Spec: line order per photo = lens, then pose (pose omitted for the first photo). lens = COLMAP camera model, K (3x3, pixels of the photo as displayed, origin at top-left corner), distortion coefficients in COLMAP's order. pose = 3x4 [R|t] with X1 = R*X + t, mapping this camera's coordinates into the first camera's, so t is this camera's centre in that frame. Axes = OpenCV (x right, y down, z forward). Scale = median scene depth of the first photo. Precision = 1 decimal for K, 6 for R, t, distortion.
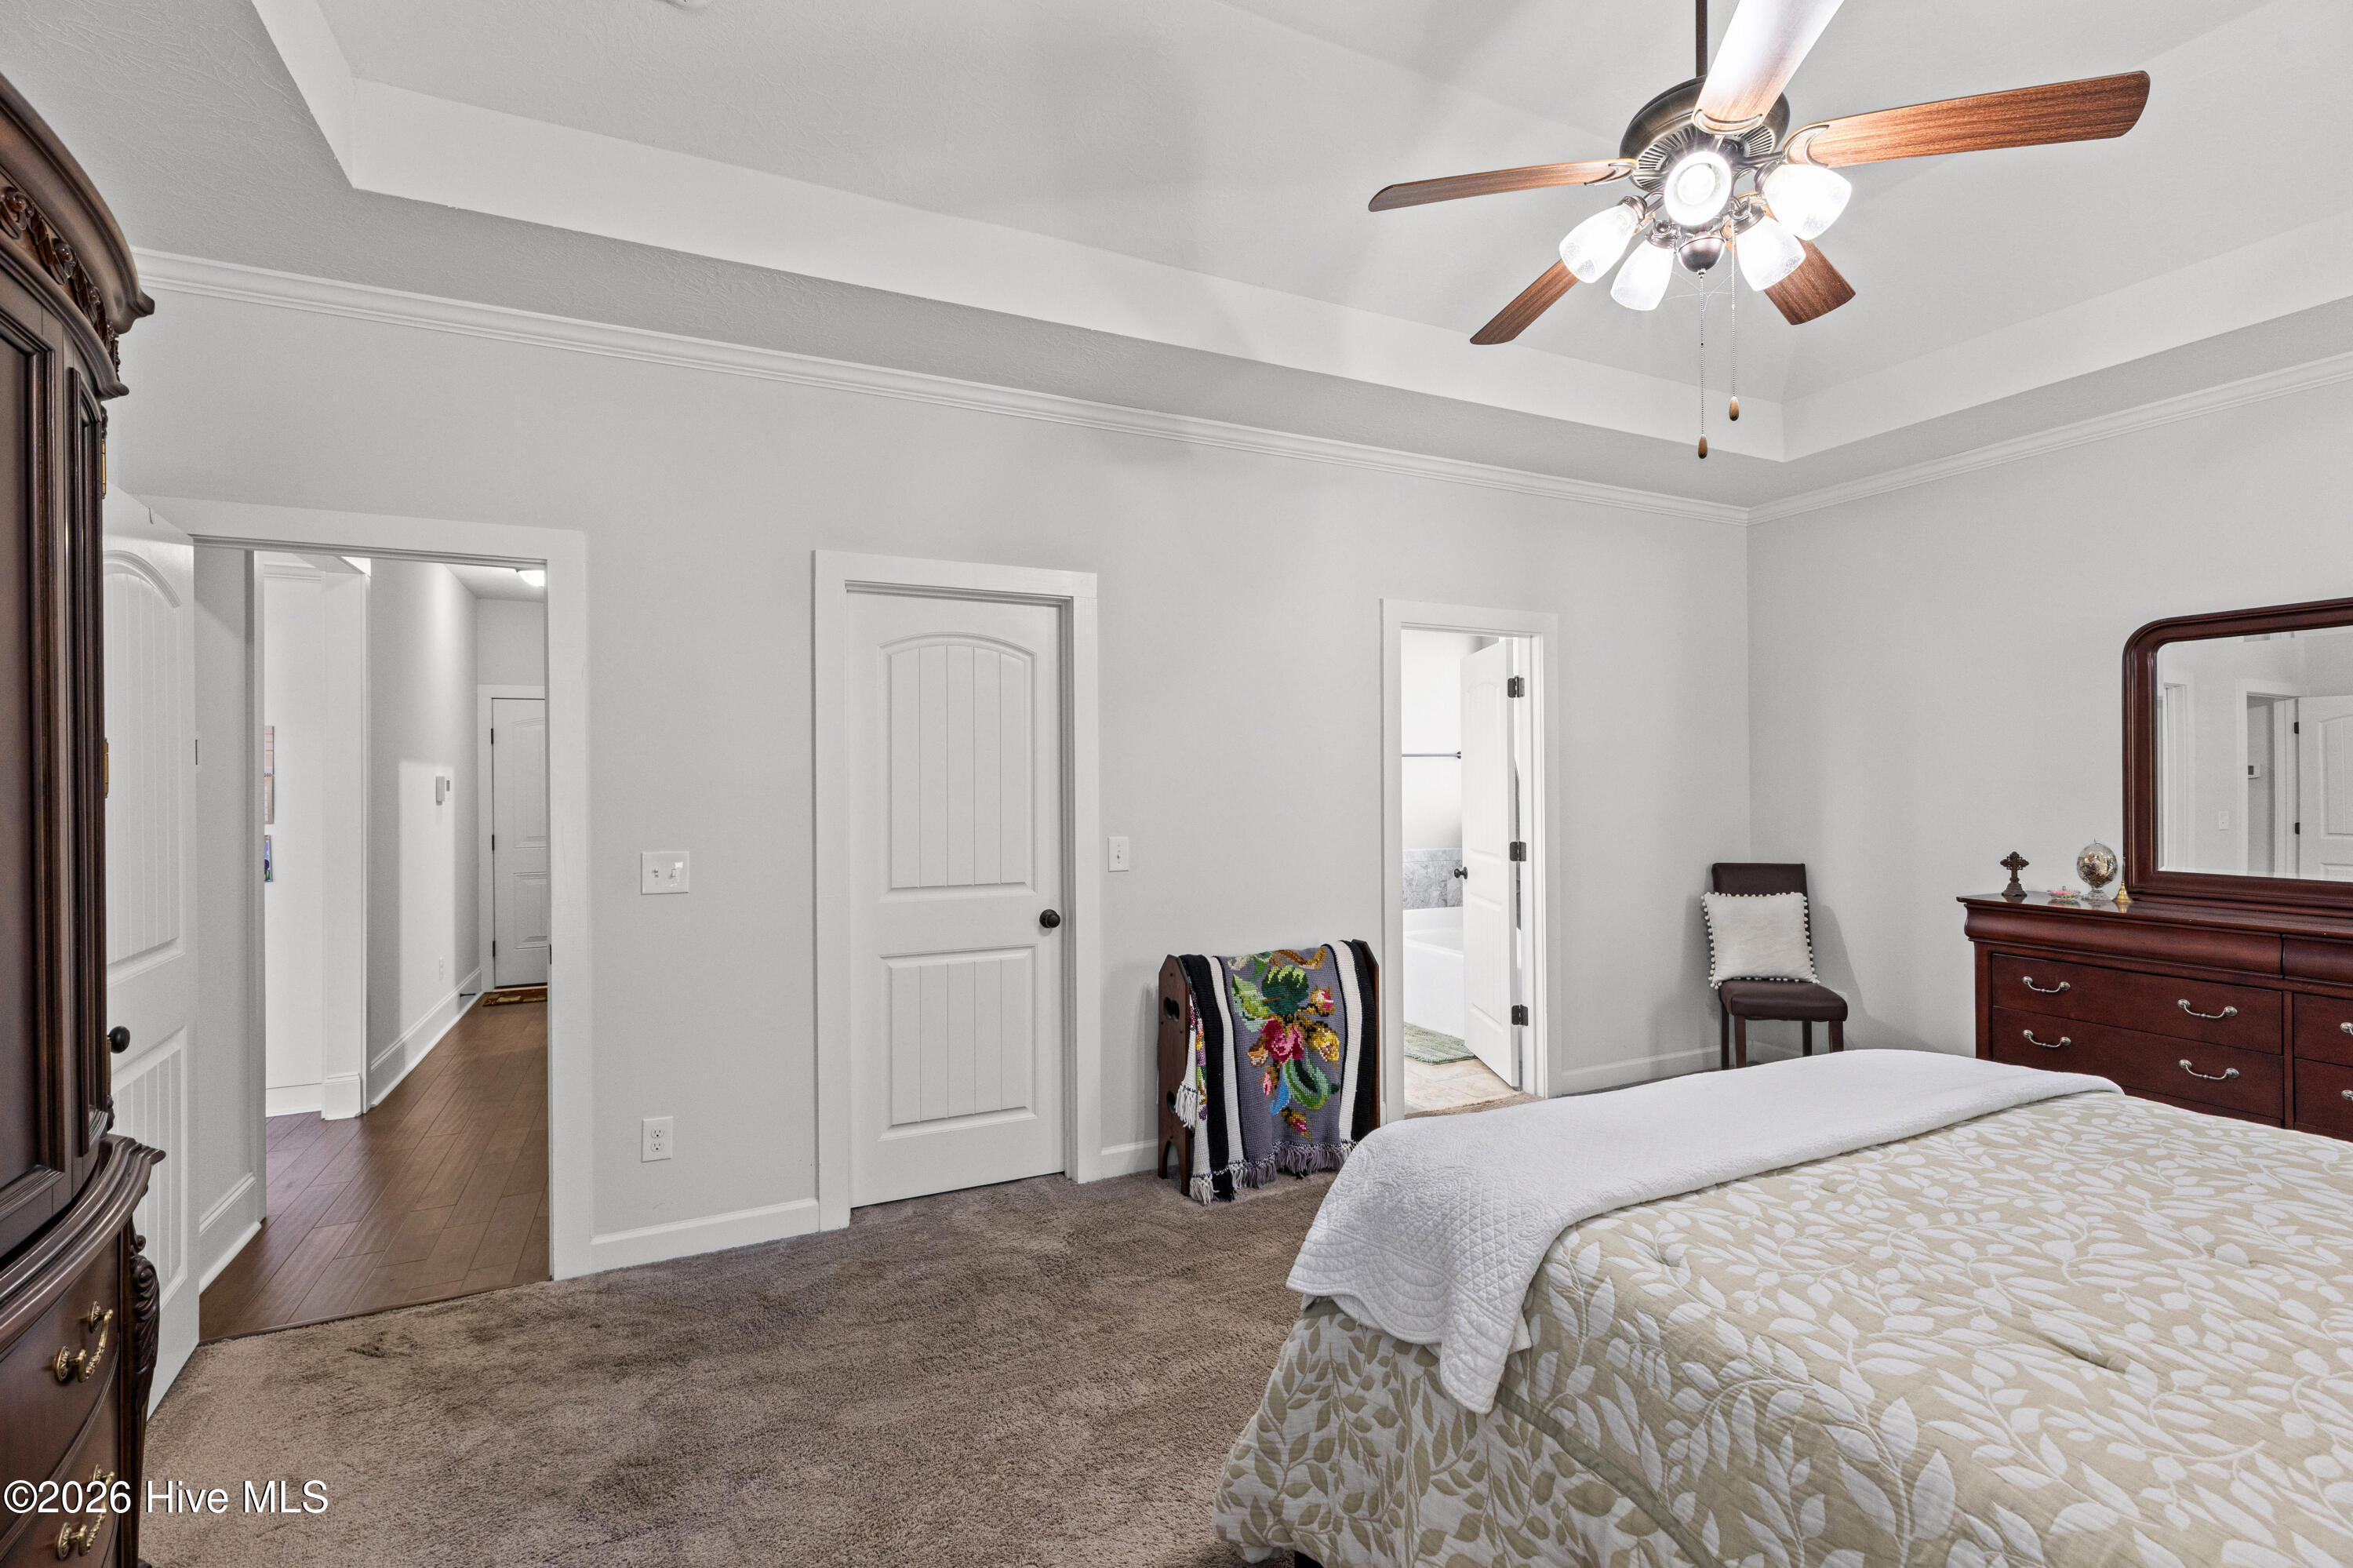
lens RADIAL K [[1085.6, 0, 1166.3], [0, 1085.6, 772.3], [0, 0, 1]] dist [0.005948, -0.000817]
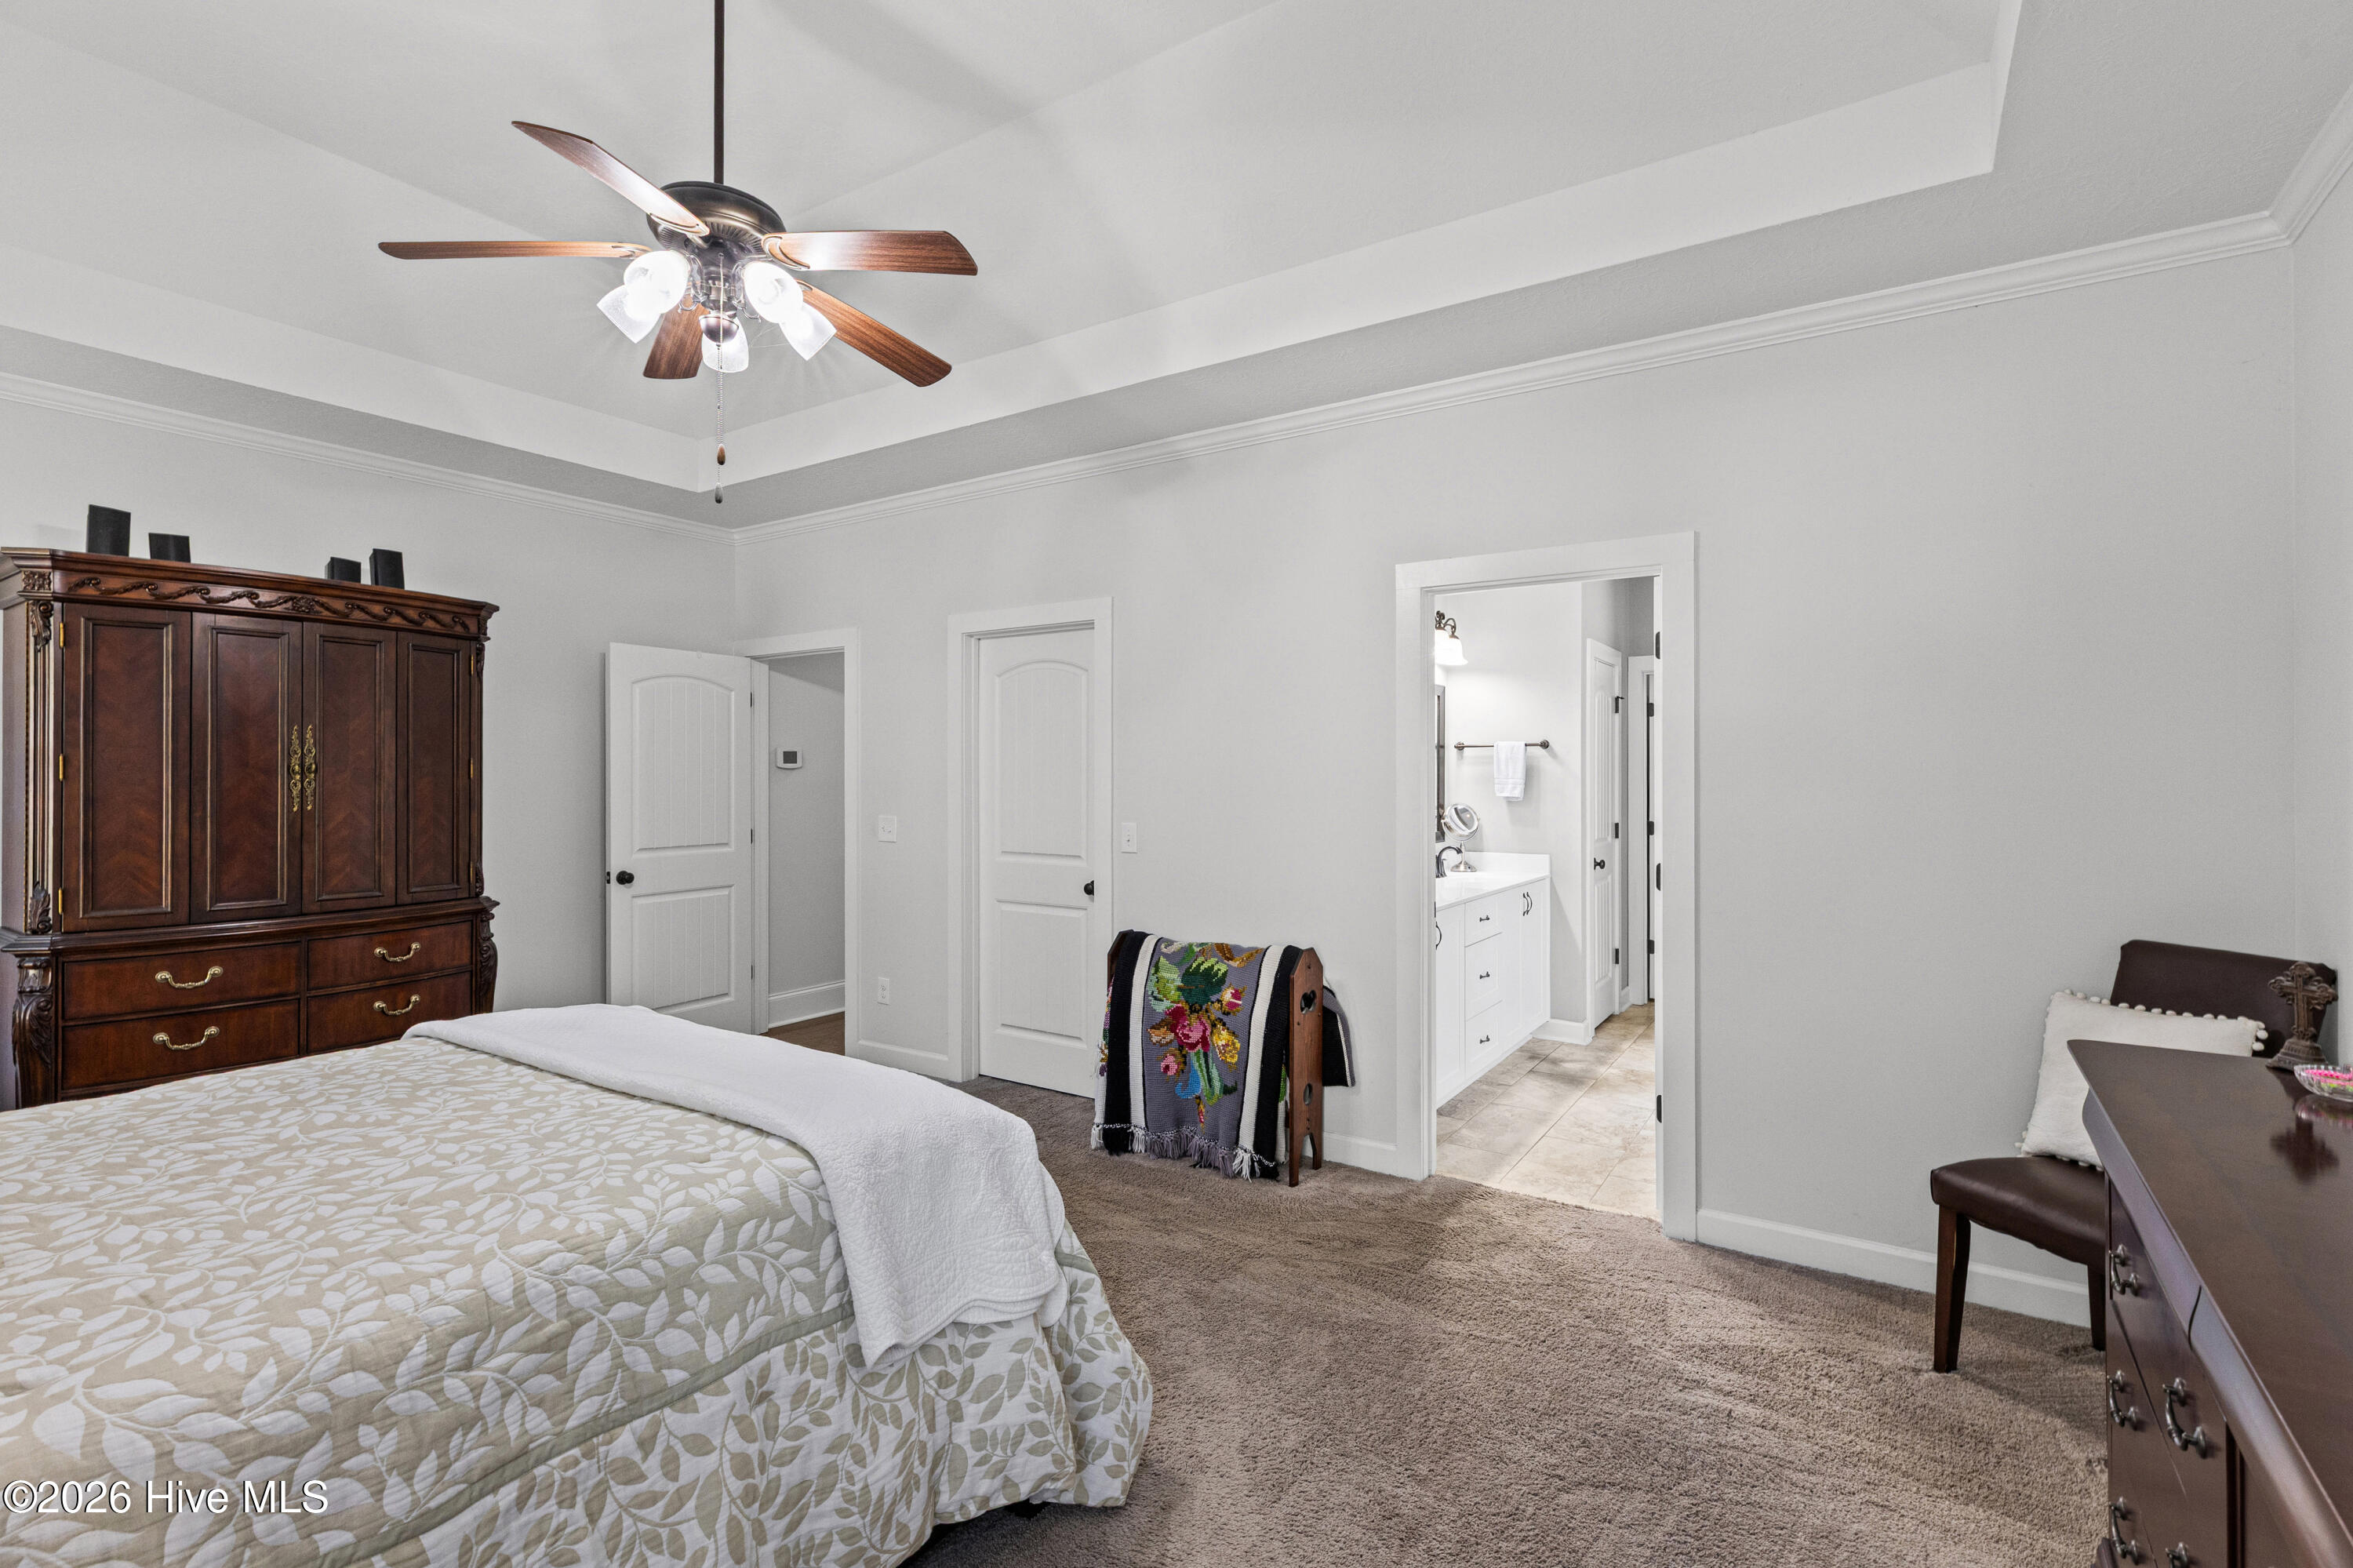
lens RADIAL K [[1085.6, 0, 1167.5], [0, 1085.6, 773.1], [0, 0, 1]] dist [0.005948, -0.000817]
pose [[0.503273, 0.004549, -0.864115, 0.975192], [0.001733, 0.999979, 0.006274, 0.000072], [0.864125, -0.004655, 0.503255, 0.466387]]
